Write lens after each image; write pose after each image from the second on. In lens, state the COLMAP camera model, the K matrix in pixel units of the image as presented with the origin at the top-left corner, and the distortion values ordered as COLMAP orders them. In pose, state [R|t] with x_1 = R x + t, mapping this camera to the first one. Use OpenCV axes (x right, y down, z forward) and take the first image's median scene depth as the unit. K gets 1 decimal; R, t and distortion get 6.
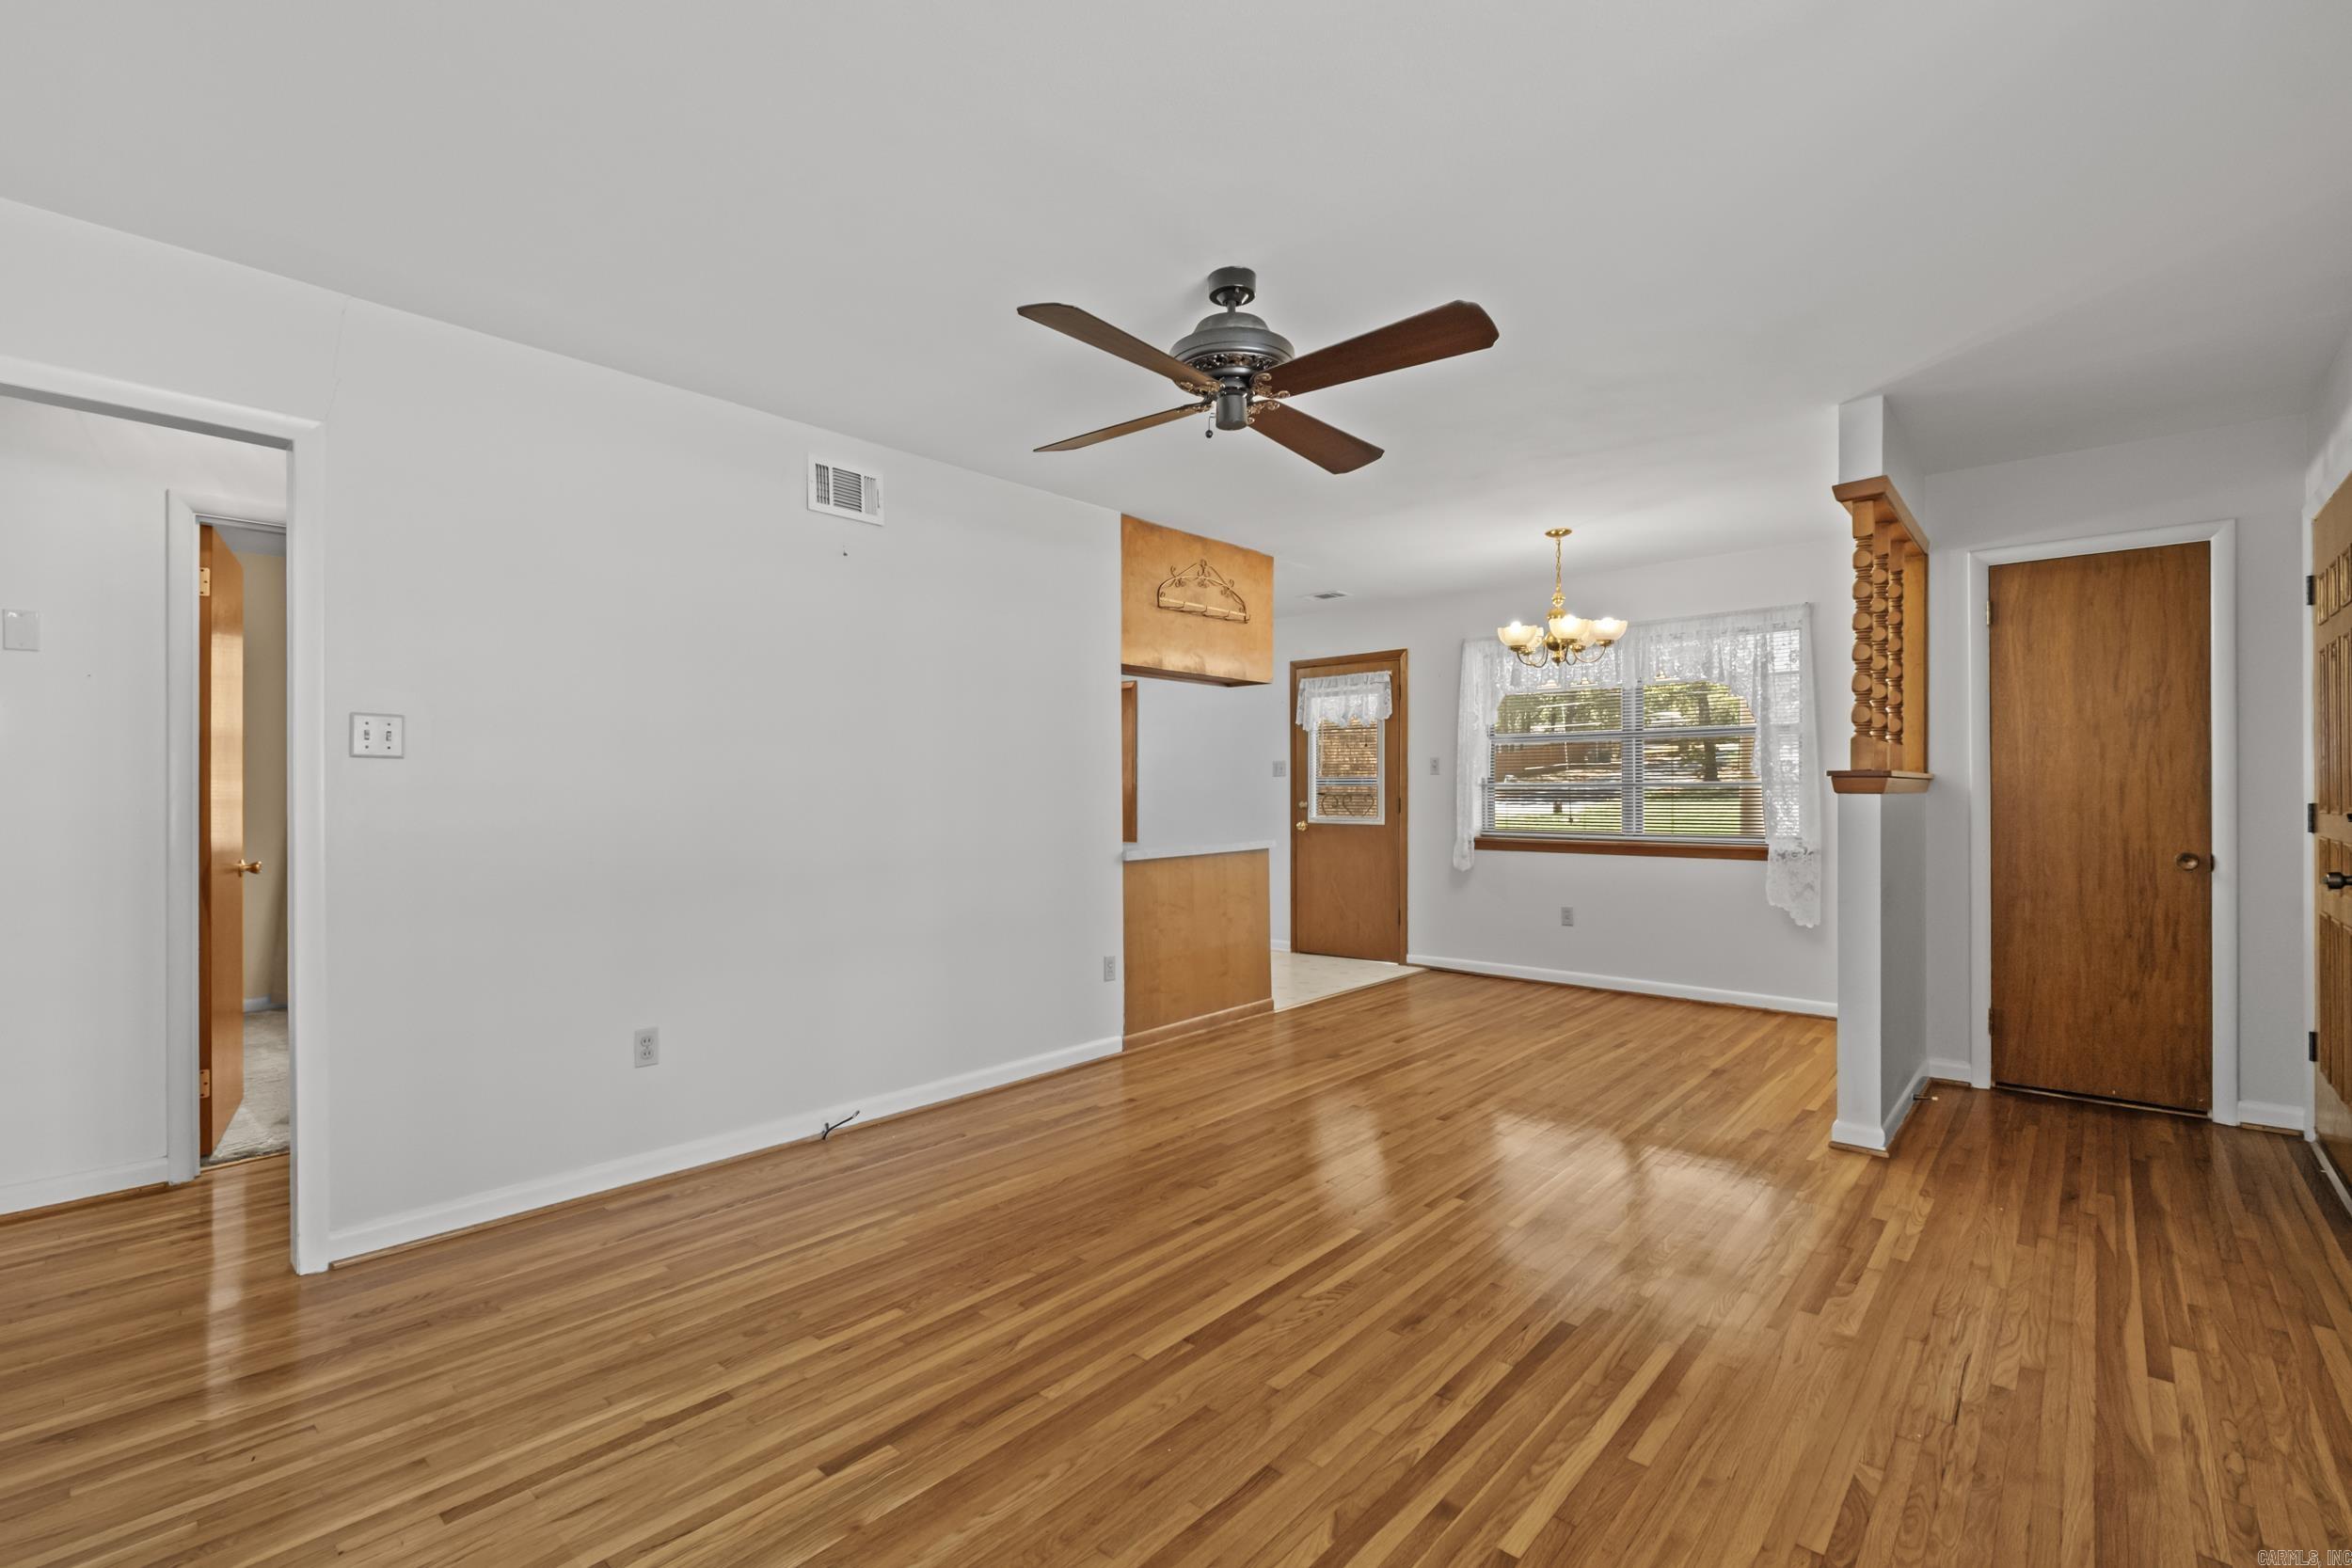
lens RADIAL K [[1029.0, 0, 1149.0], [0, 1029.0, 791.9], [0, 0, 1]] dist [-0.007573, 0.000624]
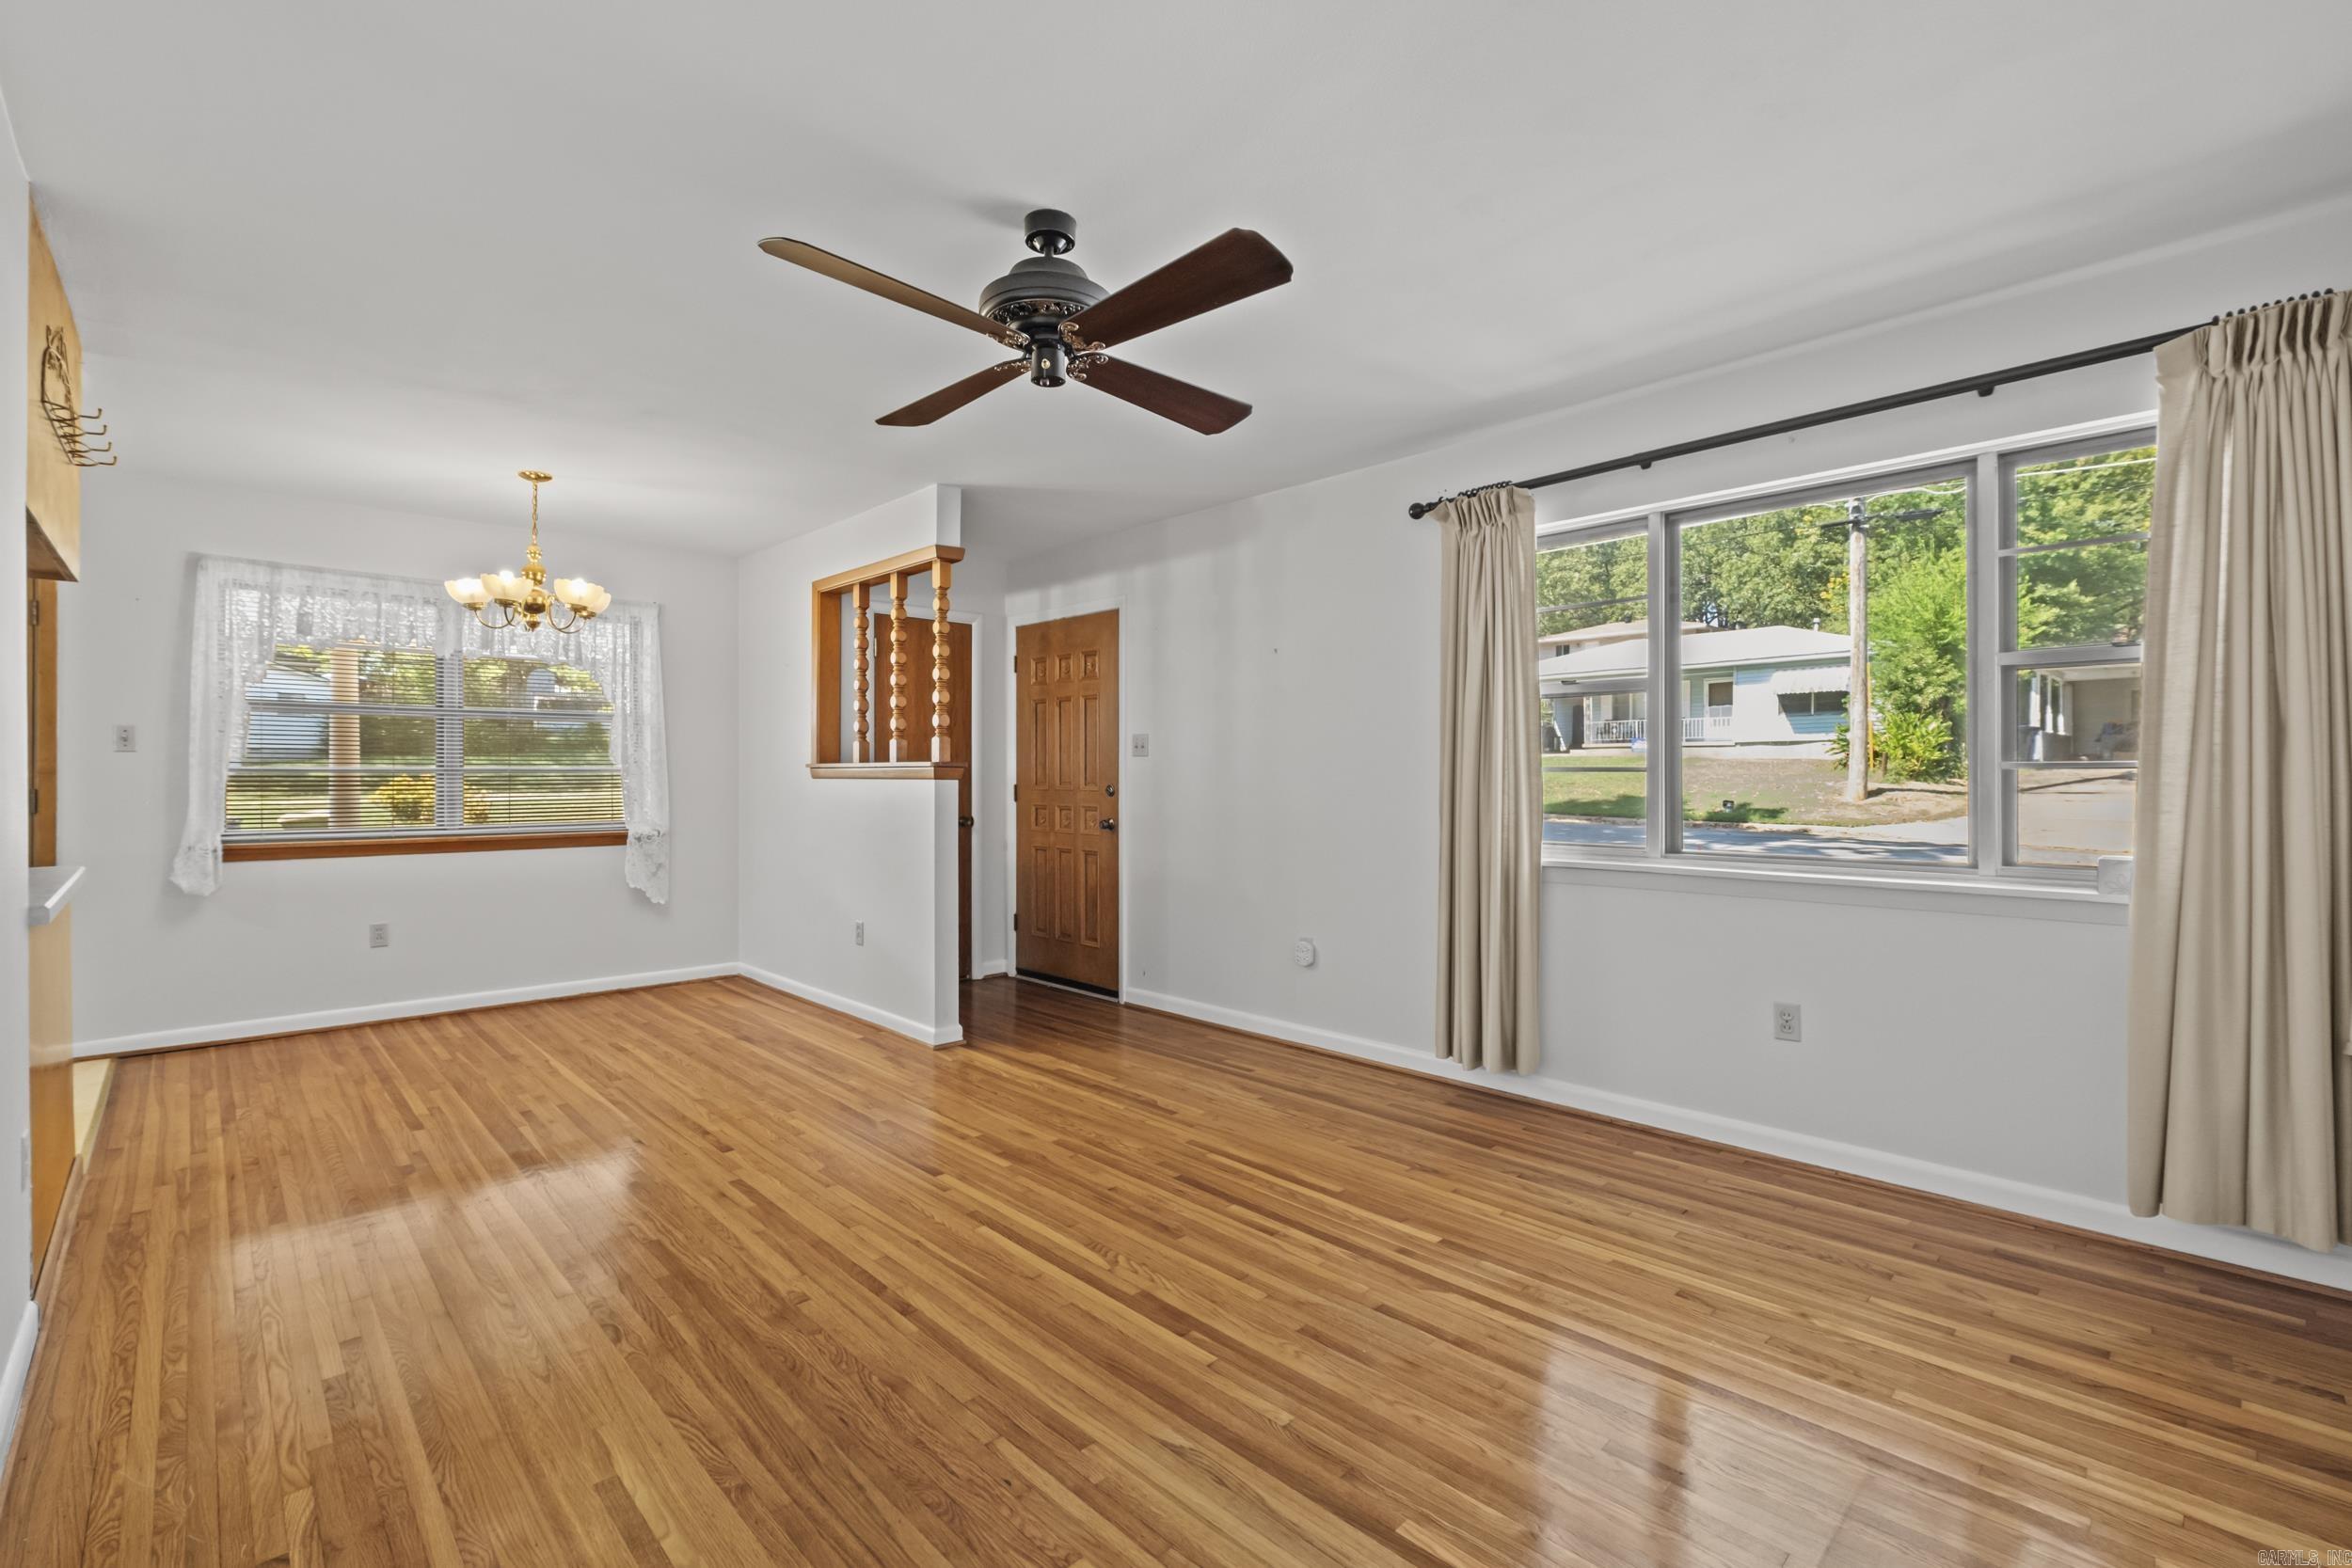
lens RADIAL K [[1029.0, 0, 1157.3], [0, 1029.0, 778.4], [0, 0, 1]] dist [-0.007573, 0.000624]
pose [[0.070055, -0.000517, 0.997543, -0.587116], [0.000475, 1.000000, 0.000485, -0.000463], [-0.997543, 0.000440, 0.070056, 0.591020]]
